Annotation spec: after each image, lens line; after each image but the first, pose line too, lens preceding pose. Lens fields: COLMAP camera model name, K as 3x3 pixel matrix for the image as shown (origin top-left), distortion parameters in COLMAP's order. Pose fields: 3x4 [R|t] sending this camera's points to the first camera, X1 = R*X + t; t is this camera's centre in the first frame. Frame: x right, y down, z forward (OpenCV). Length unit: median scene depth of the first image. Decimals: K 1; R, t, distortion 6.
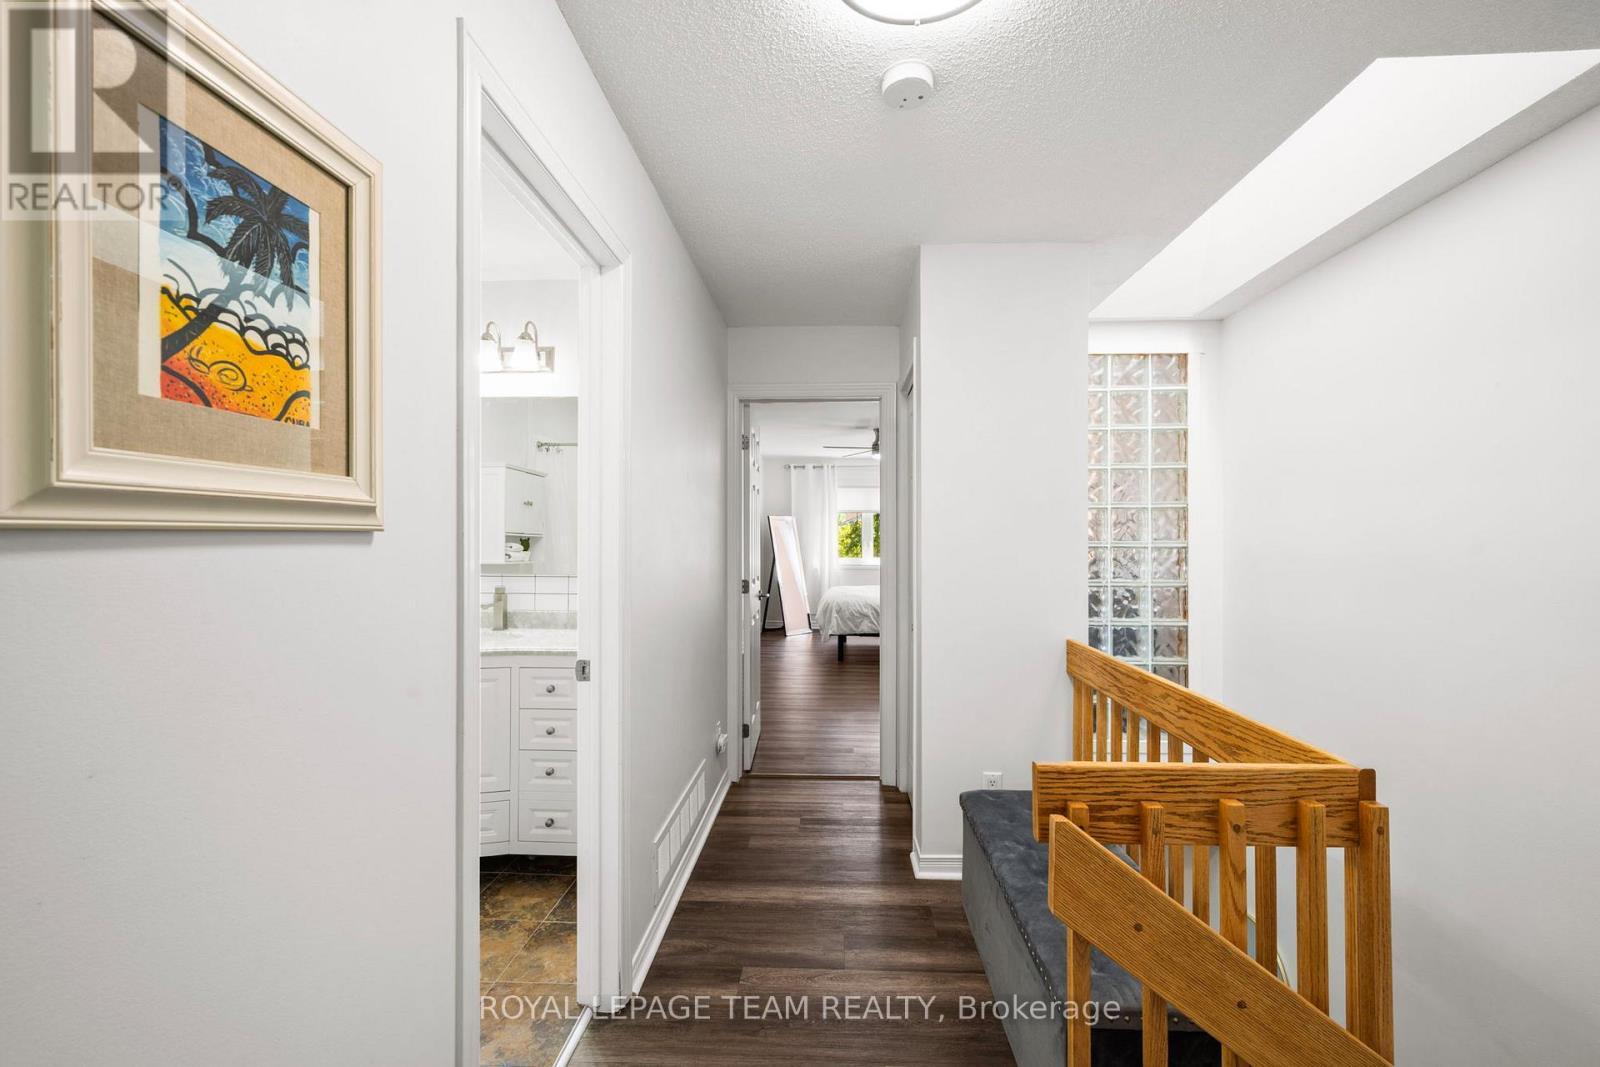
lens RADIAL K [[660.2, 0, 805.9], [0, 660.2, 529.2], [0, 0, 1]] dist [-0.001688, -0.000088]
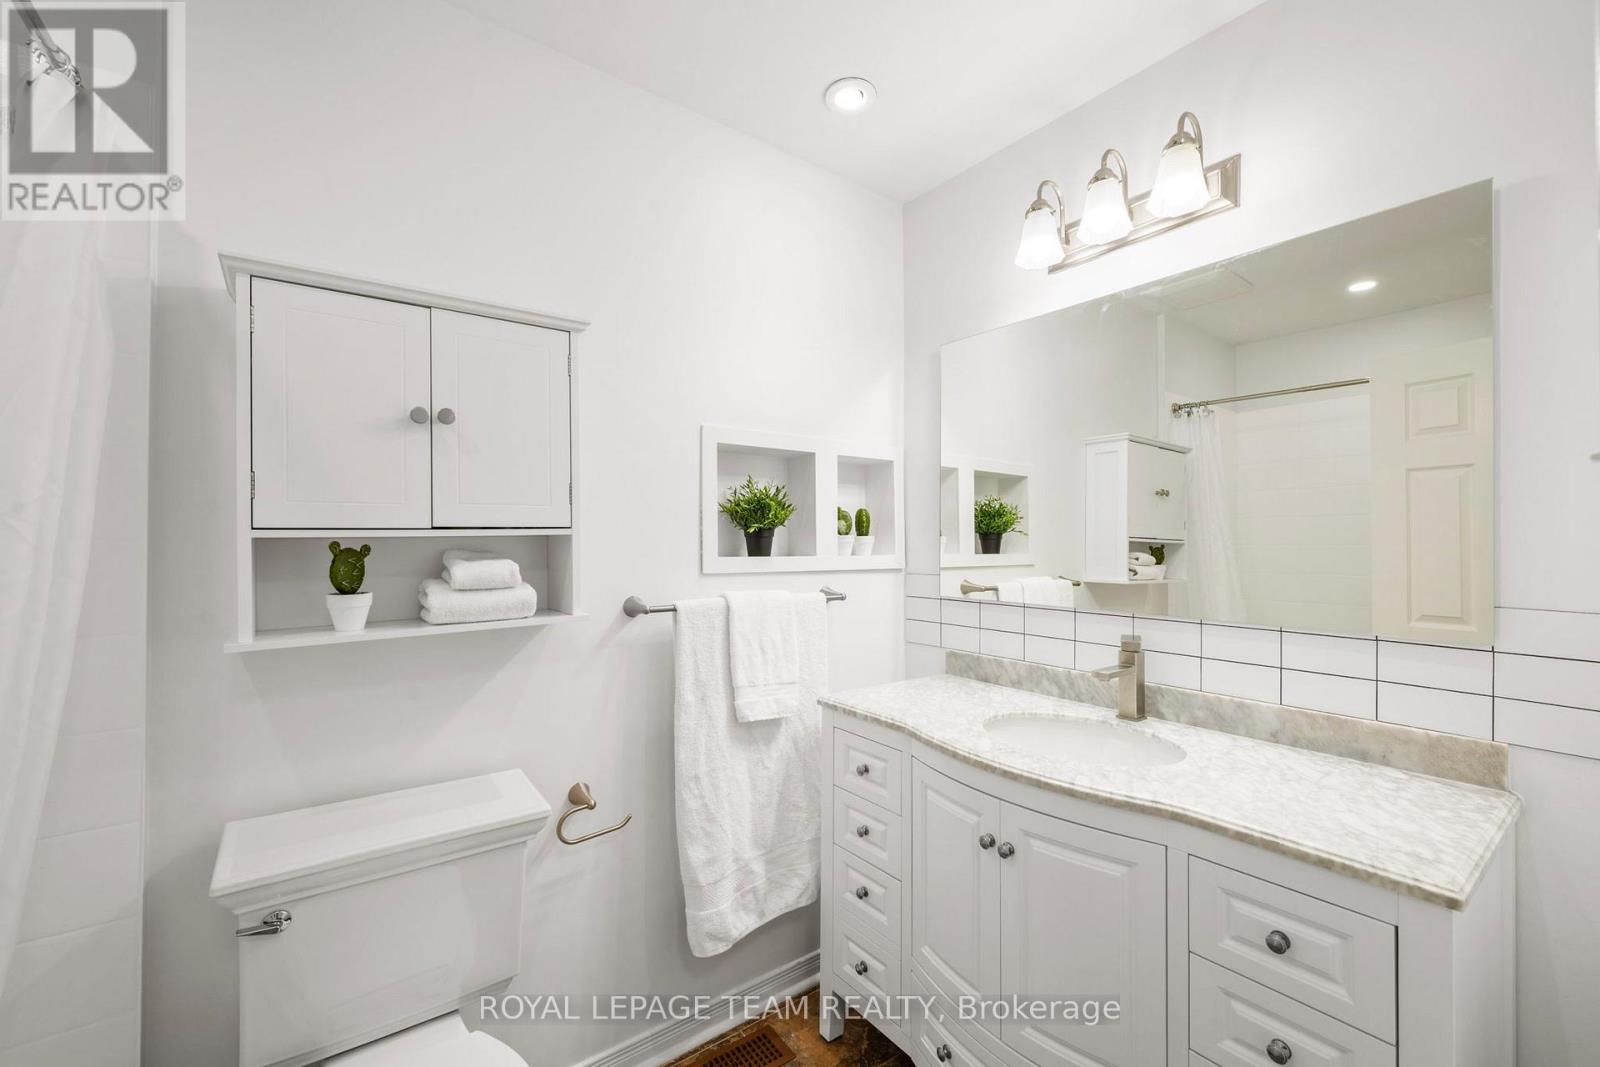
lens RADIAL K [[660.2, 0, 799.5], [0, 660.2, 534.5], [0, 0, 1]] dist [-0.001688, -0.000088]
pose [[0.641710, -0.007470, -0.766911, -0.219167], [0.008049, 0.999963, -0.003005, 0.002526], [0.766905, -0.004244, 0.641747, 0.439765]]
